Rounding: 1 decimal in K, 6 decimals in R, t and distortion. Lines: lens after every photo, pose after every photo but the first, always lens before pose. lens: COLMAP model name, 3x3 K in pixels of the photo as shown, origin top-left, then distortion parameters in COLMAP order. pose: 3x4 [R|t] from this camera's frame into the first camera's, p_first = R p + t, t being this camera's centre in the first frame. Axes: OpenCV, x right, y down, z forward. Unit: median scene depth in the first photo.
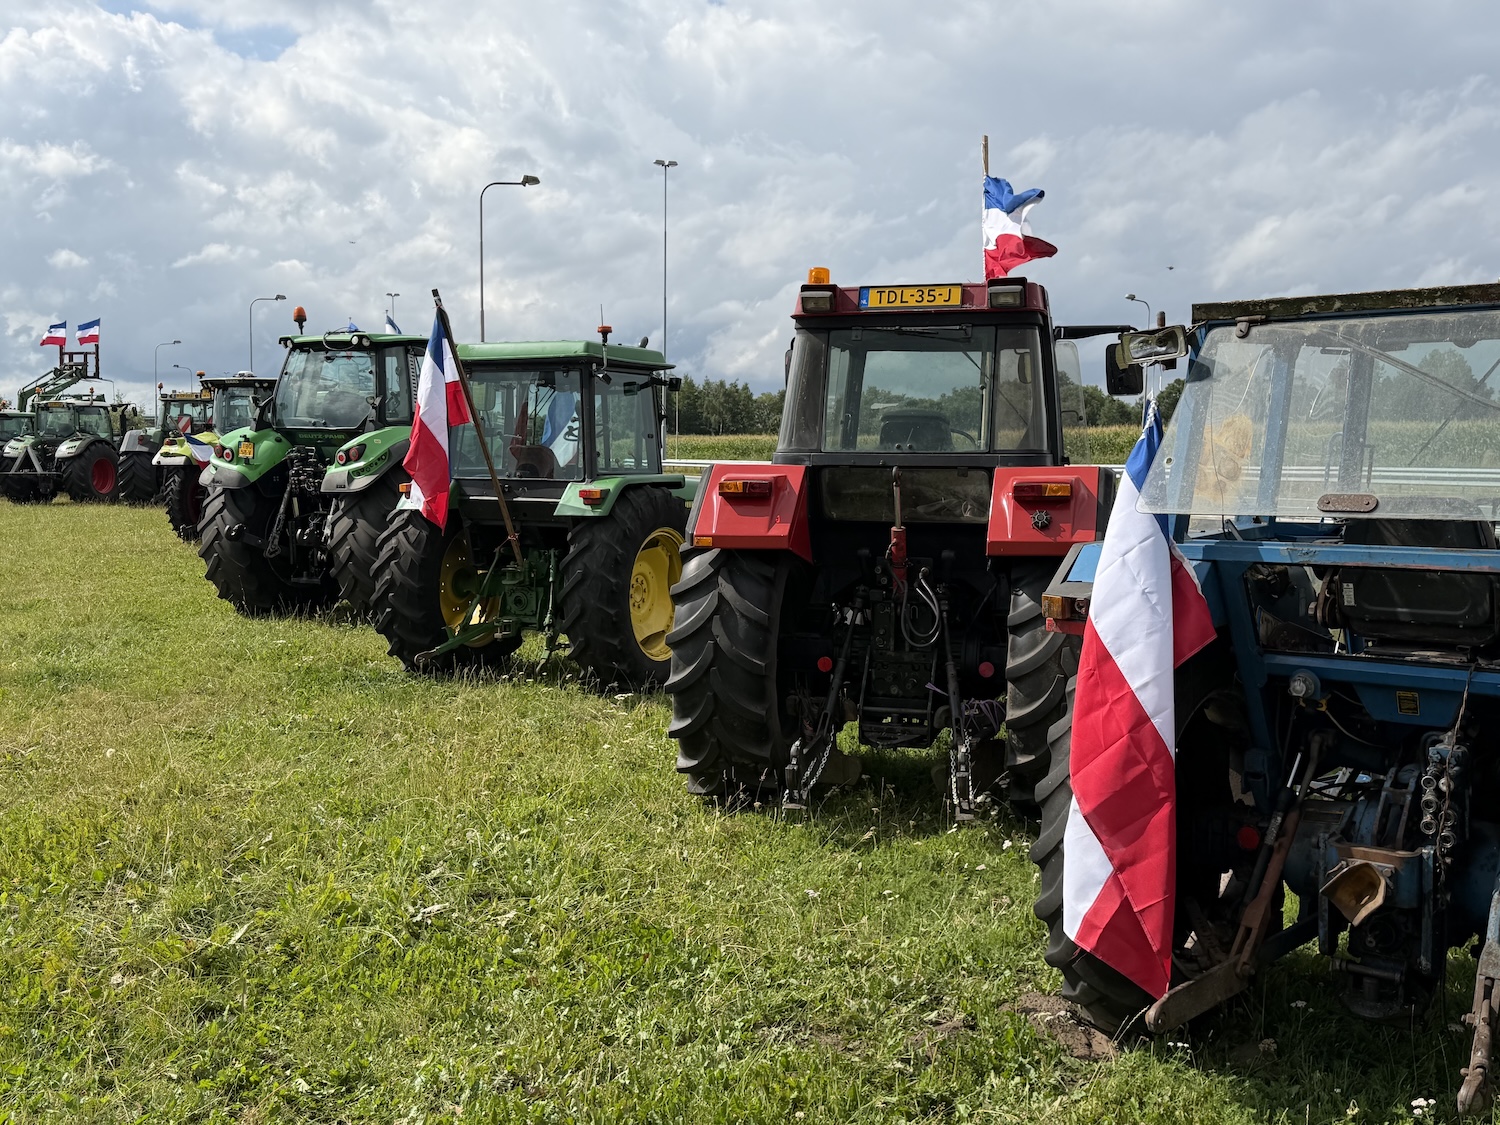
lens RADIAL K [[1472.9, 0, 755.8], [0, 1472.9, 567.8], [0, 0, 1]] dist [0.194536, -0.426875]
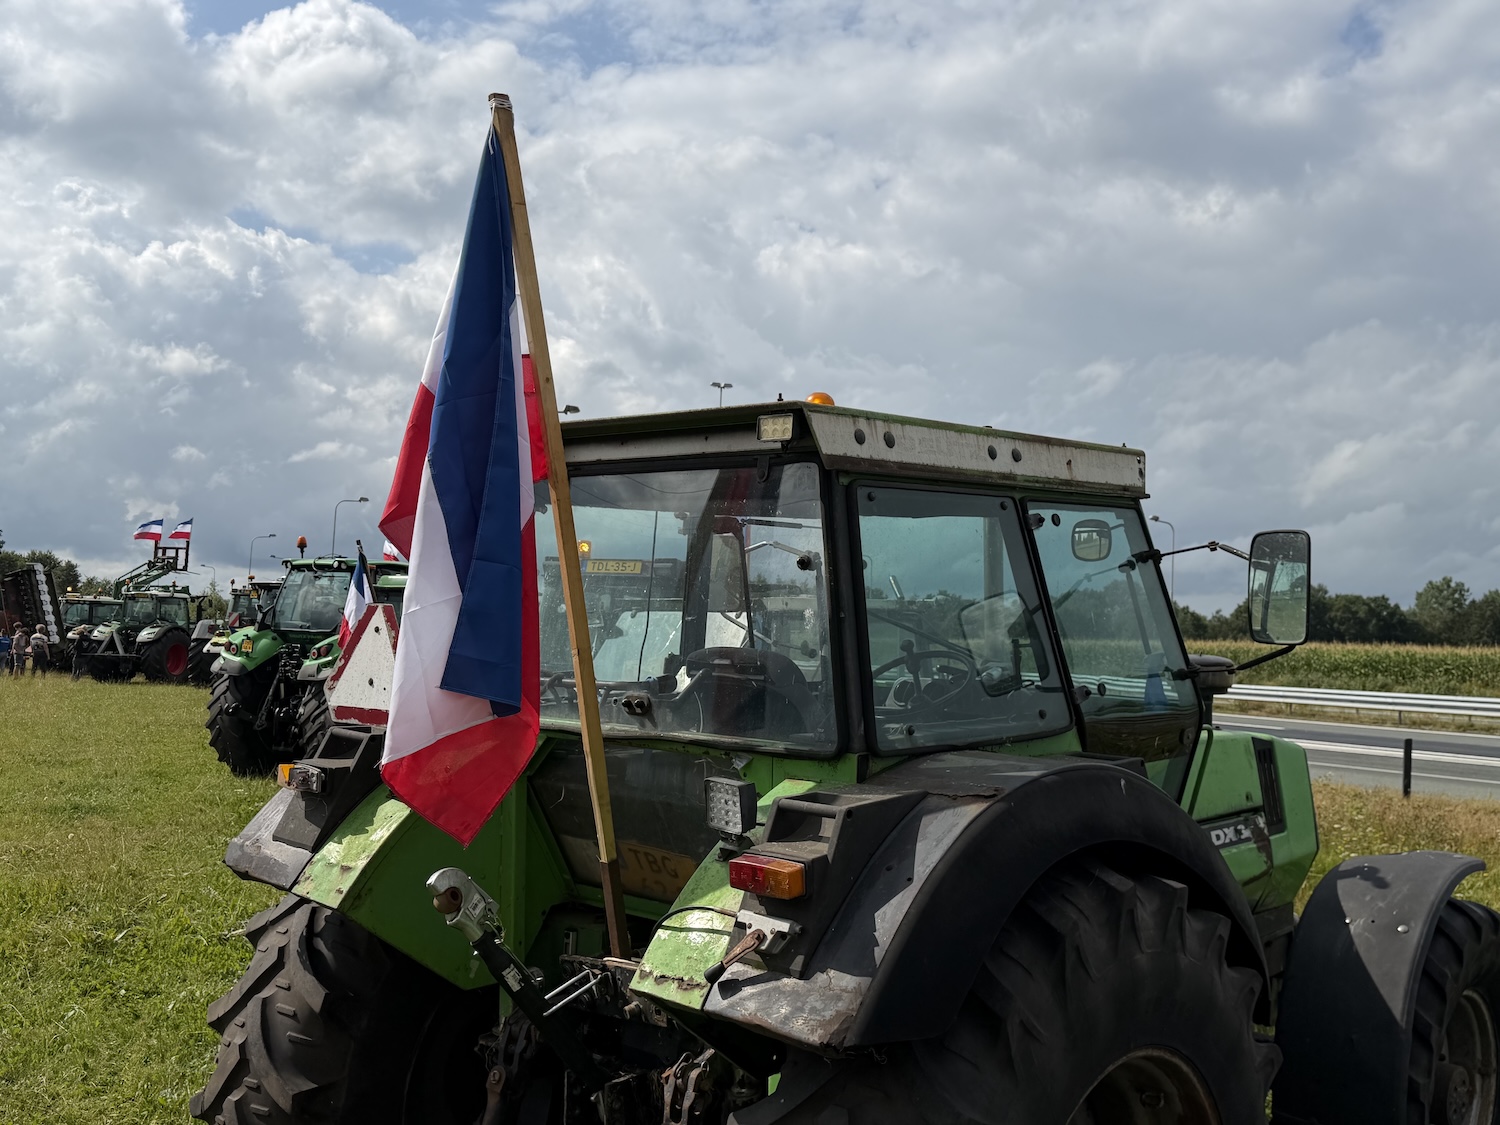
lens RADIAL K [[1470.8, 0, 743.6], [0, 1470.8, 563.1], [0, 0, 1]] dist [0.196261, -0.444717]
pose [[0.997478, 0.028311, -0.065088, 0.060559], [-0.036897, 0.990194, -0.134740, 0.003202], [0.060635, 0.136802, 0.988741, -0.093538]]
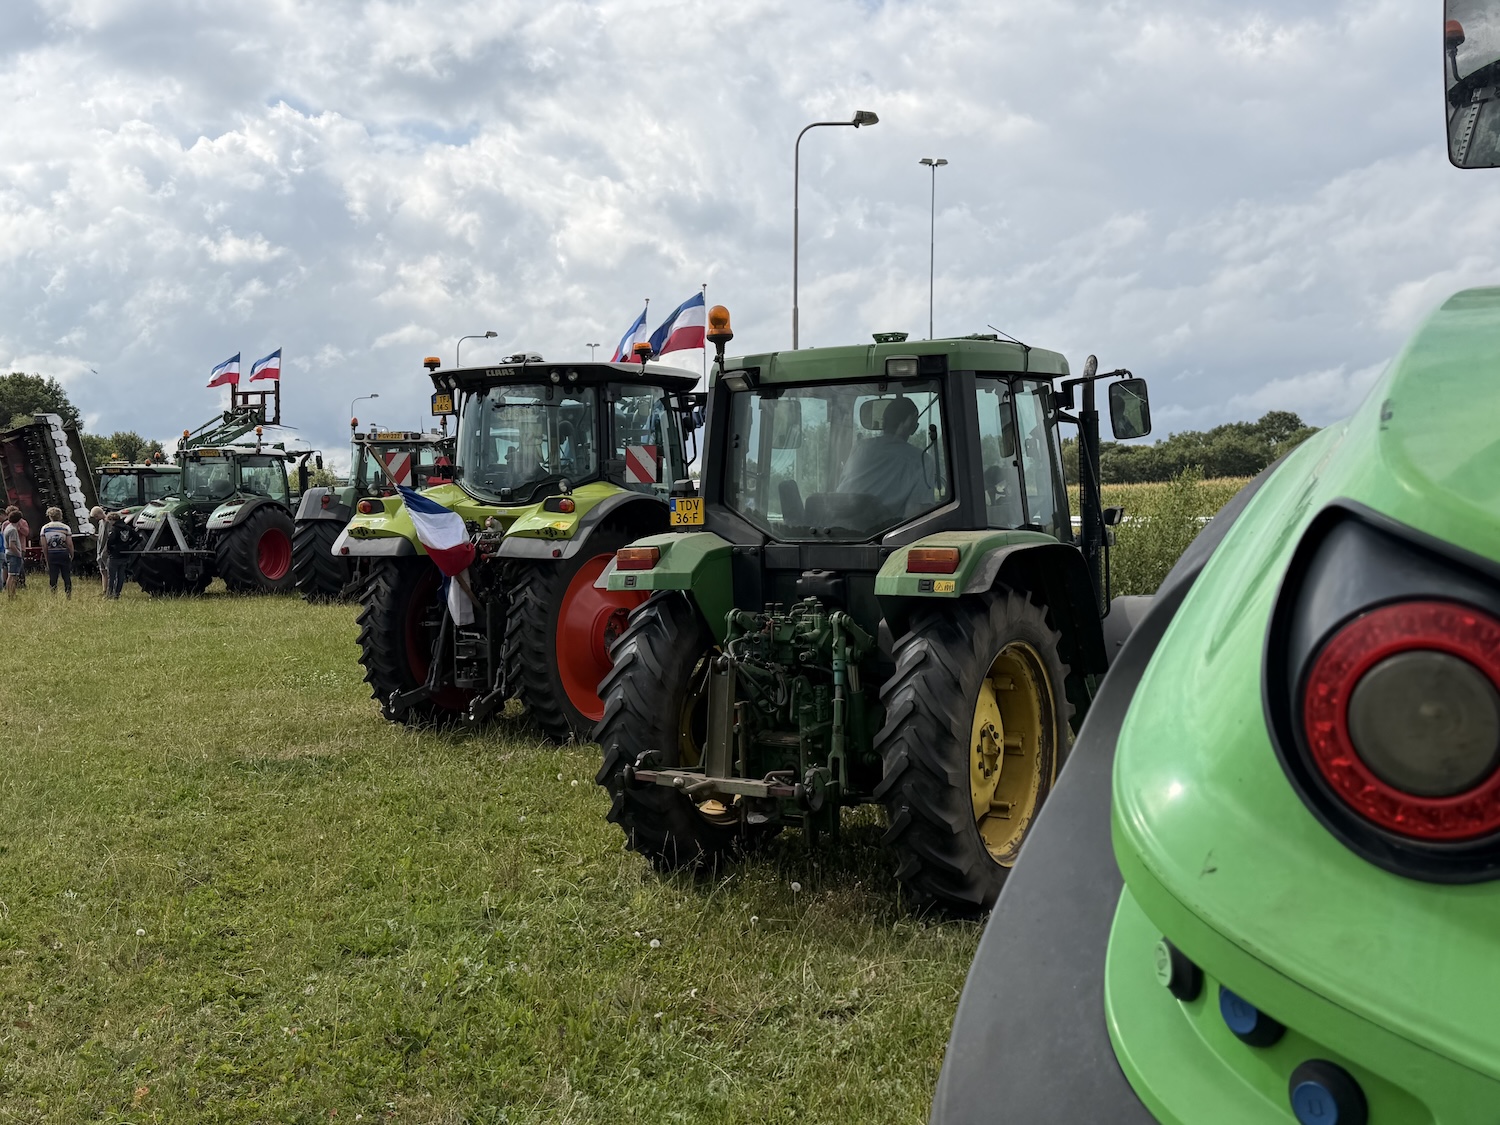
lens RADIAL K [[1472.9, 0, 755.8], [0, 1472.9, 567.8], [0, 0, 1]] dist [0.194536, -0.426875]
pose [[0.993344, -0.007218, -0.114957, -0.133713], [0.003021, 0.999324, -0.036637, -0.028989], [0.115144, 0.036046, 0.992695, 0.341188]]
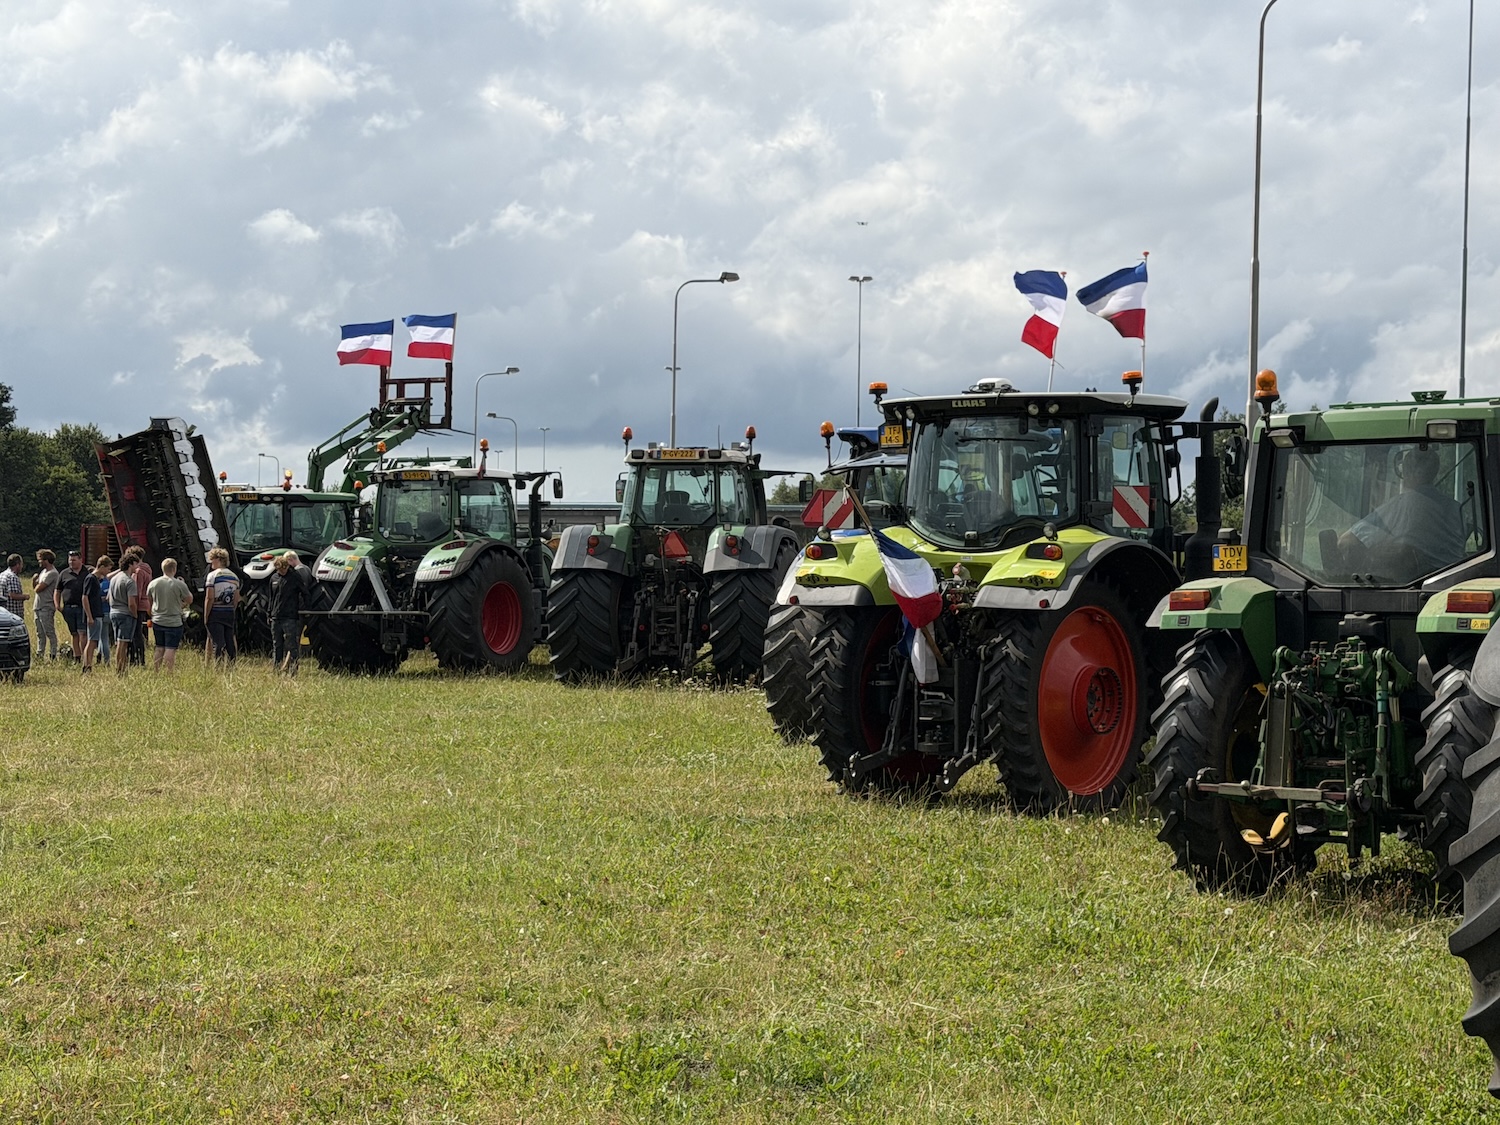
lens RADIAL K [[2696.4, 0, 753.2], [0, 2696.4, 569.1], [0, 0, 1]] dist [0.138254, -0.020978]
pose [[0.968445, 0.000702, -0.249227, -0.134895], [-0.019481, 0.997150, -0.072889, -0.014501], [0.248466, 0.075444, 0.965698, 0.167590]]
